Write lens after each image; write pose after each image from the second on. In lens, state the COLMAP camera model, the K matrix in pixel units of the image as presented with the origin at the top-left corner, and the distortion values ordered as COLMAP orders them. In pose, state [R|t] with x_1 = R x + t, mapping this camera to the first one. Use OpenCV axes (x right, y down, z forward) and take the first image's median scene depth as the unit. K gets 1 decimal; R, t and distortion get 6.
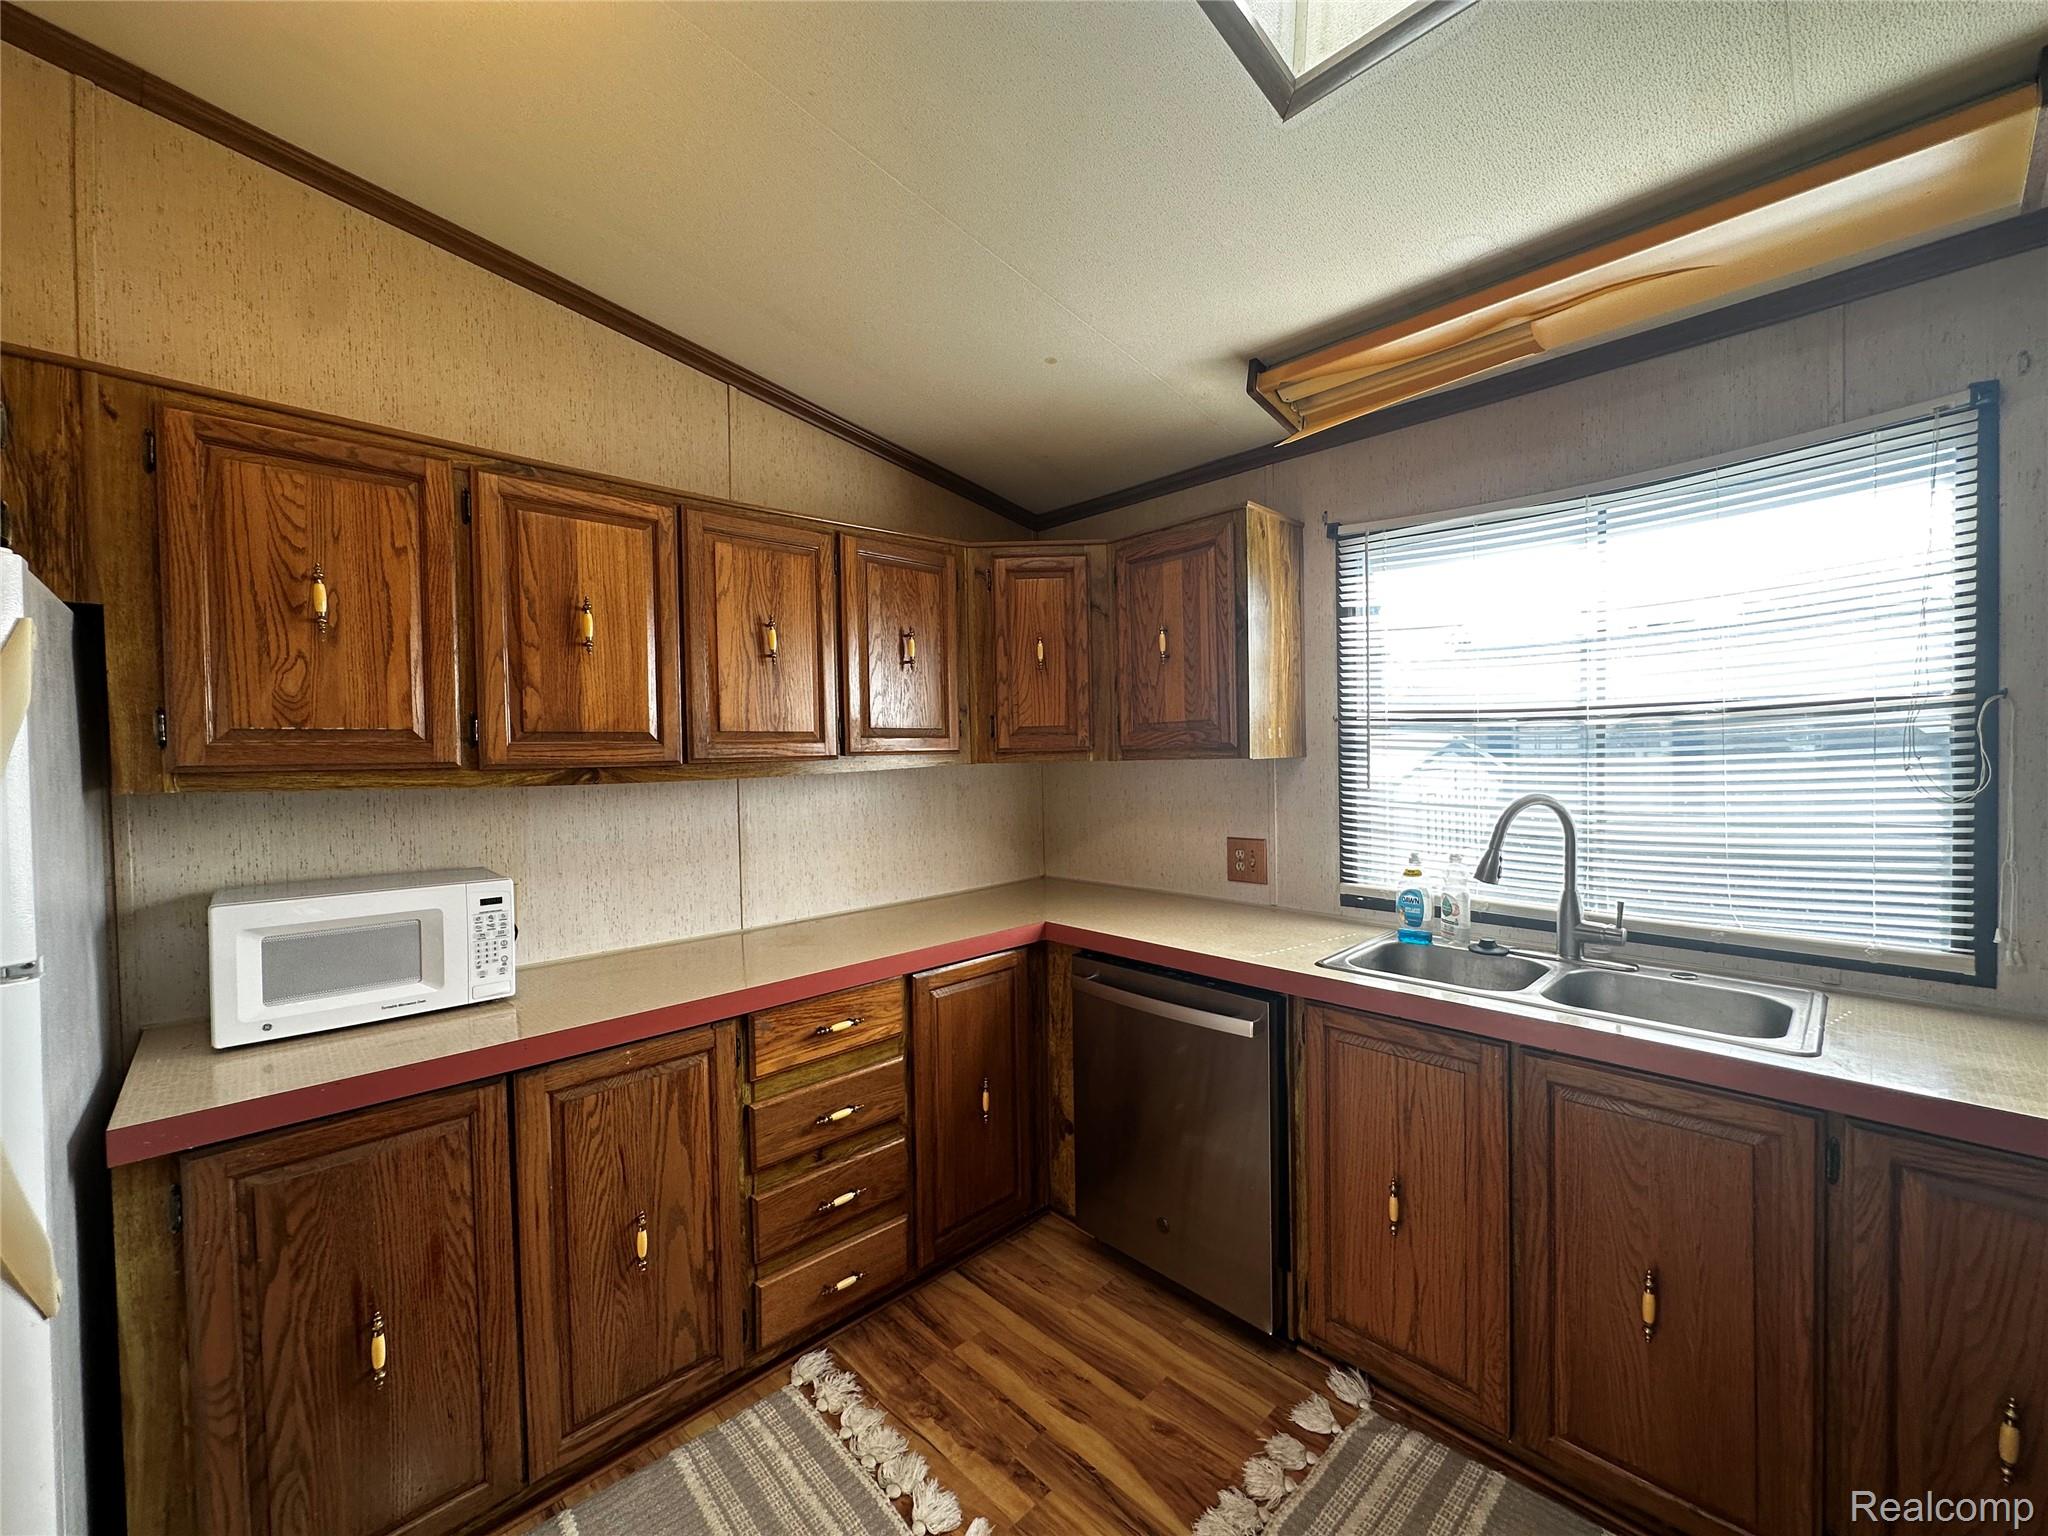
lens RADIAL K [[818.9, 0, 1022.9], [0, 818.9, 771.3], [0, 0, 1]] dist [-0.006088, 0.002394]
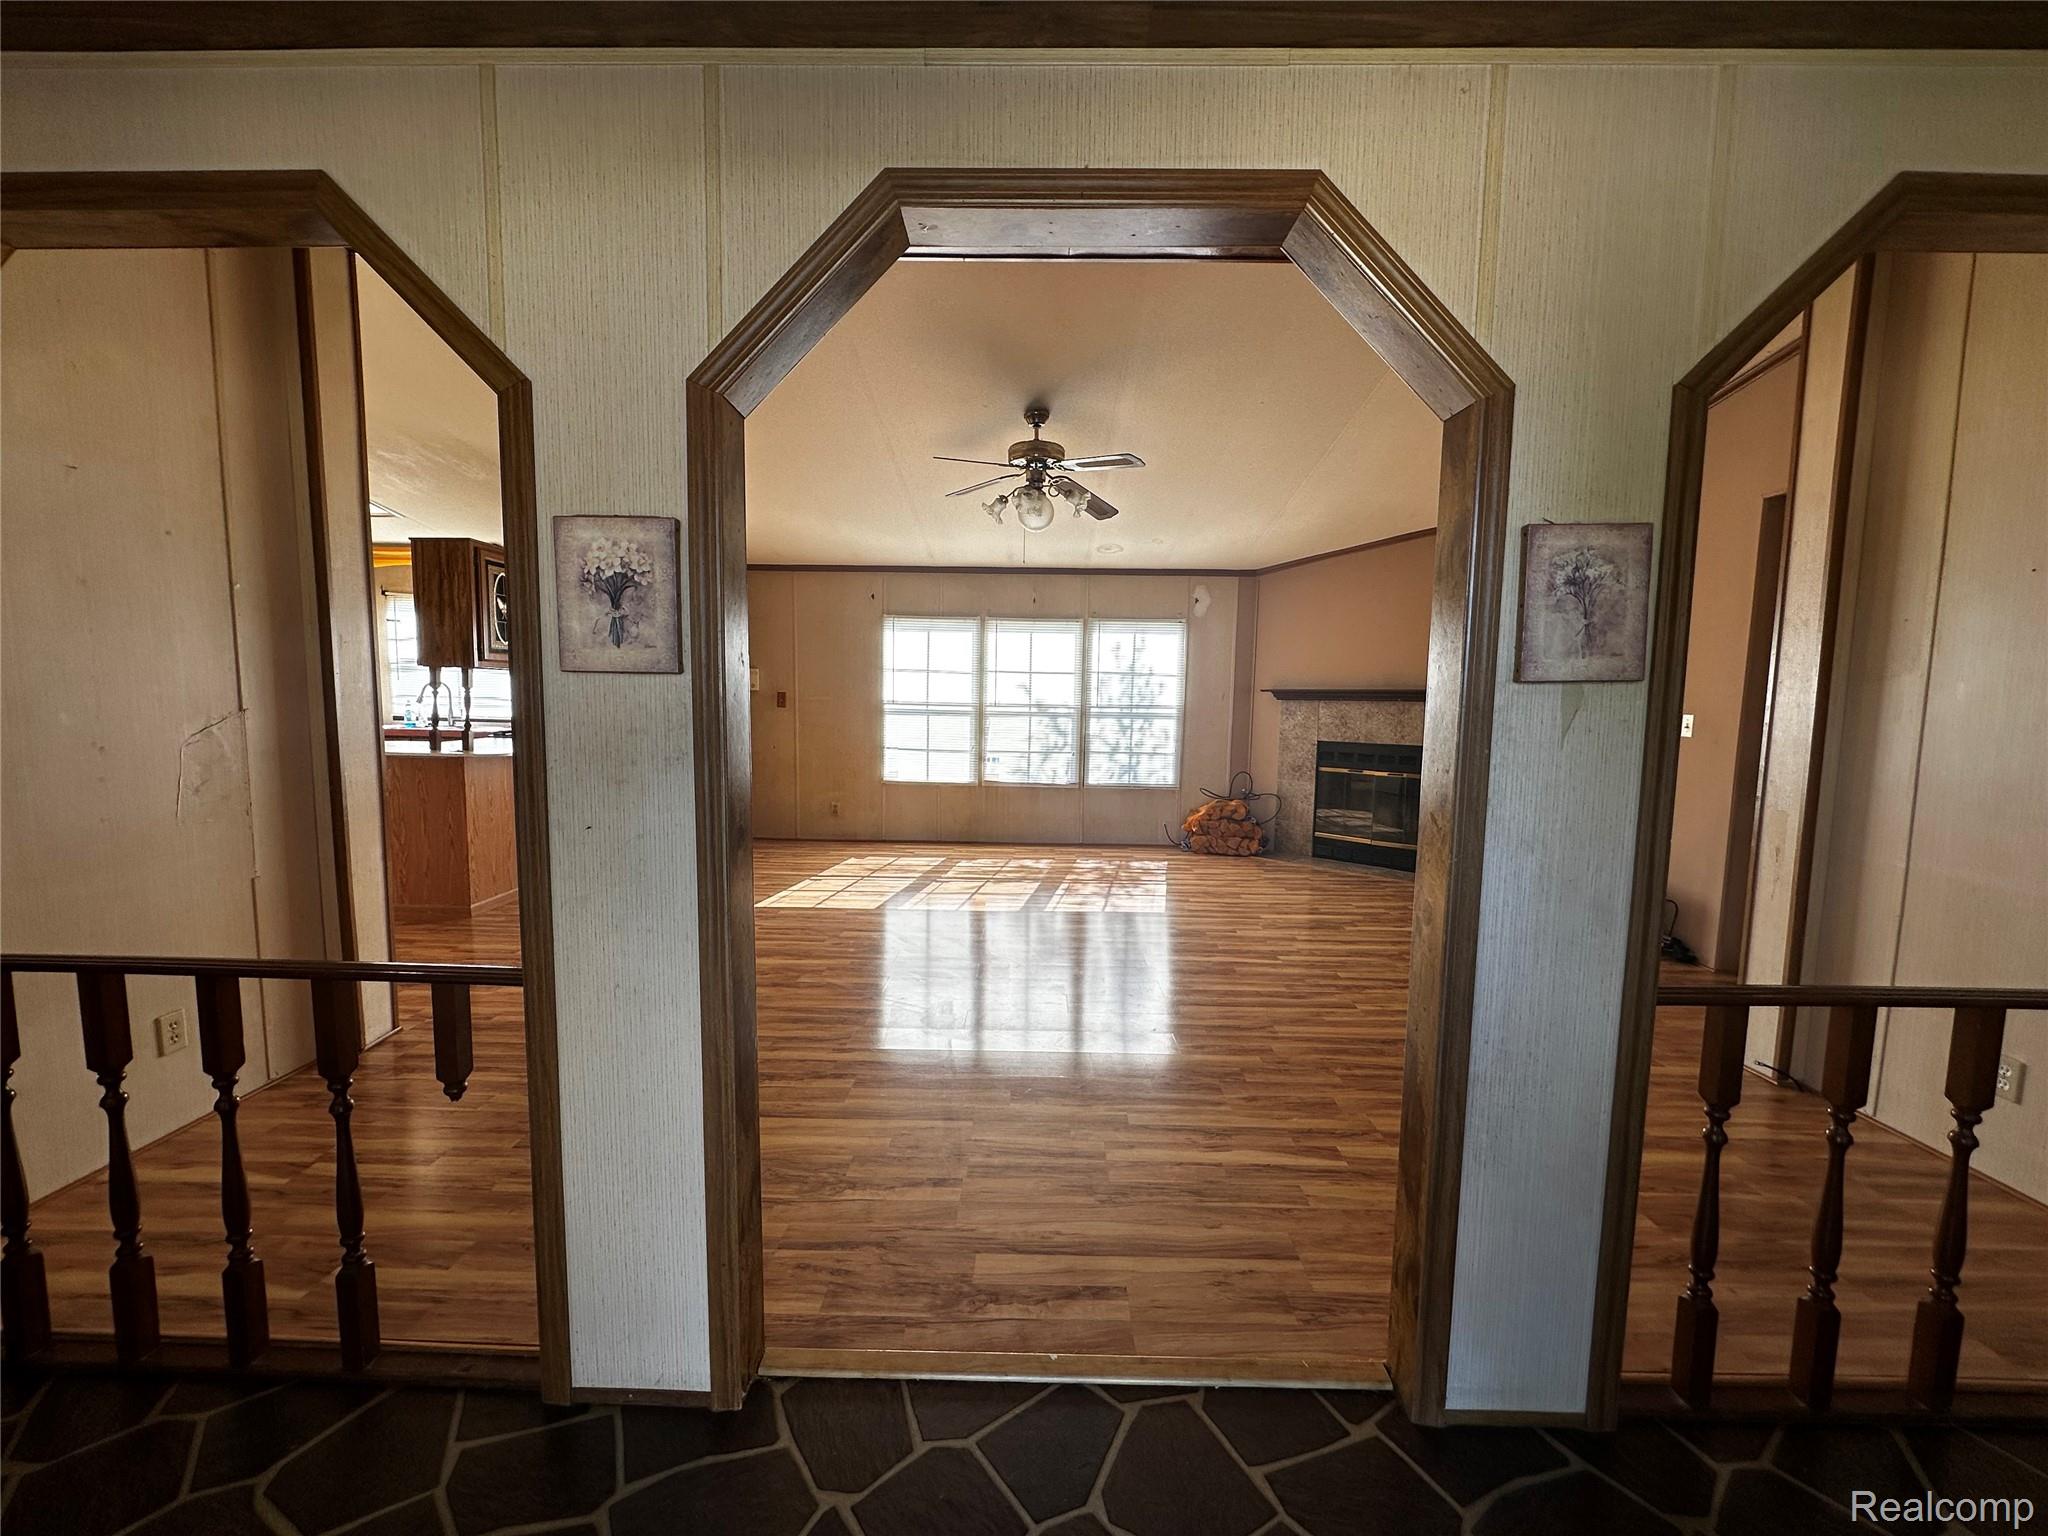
lens RADIAL K [[818.9, 0, 1027.5], [0, 818.9, 770.5], [0, 0, 1]] dist [-0.006088, 0.002394]
pose [[0.702232, -0.037765, 0.710946, -0.135870], [-0.011984, 0.997824, 0.064841, 0.161662], [-0.711847, -0.054053, 0.700251, -3.495183]]
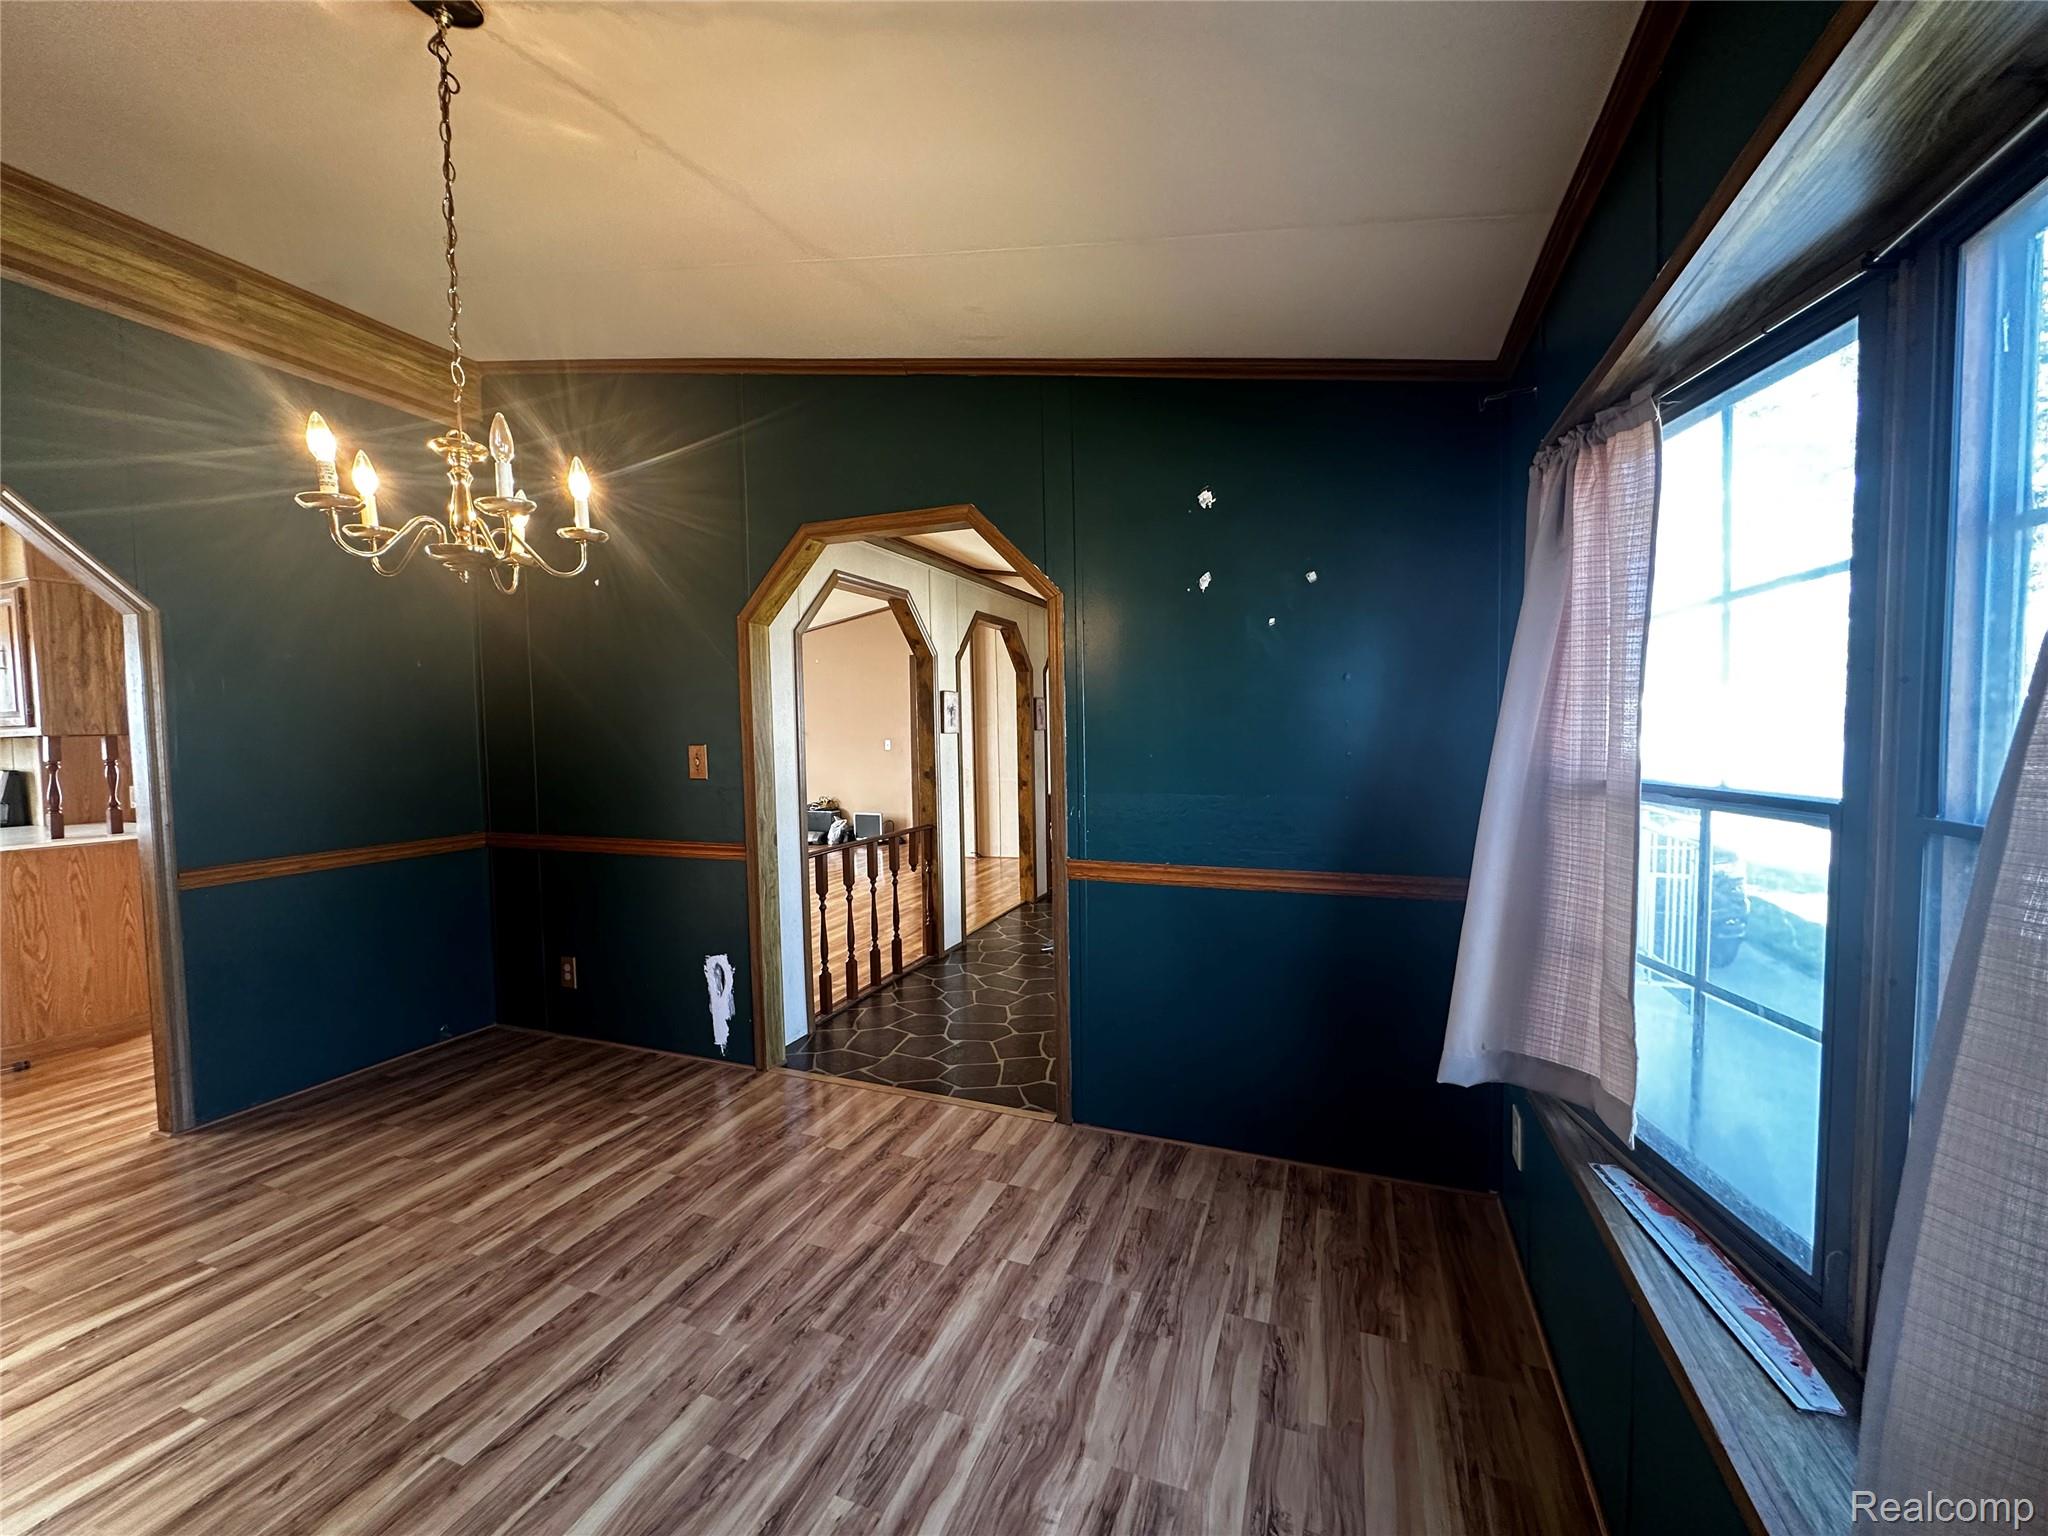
lens RADIAL K [[818.9, 0, 1028.1], [0, 818.9, 769.9], [0, 0, 1]] dist [-0.006088, 0.002394]
pose [[-0.419061, -0.015884, 0.907819, -2.412763], [0.048412, 0.998034, 0.039810, 0.149252], [-0.906667, 0.060632, -0.417468, -1.792528]]
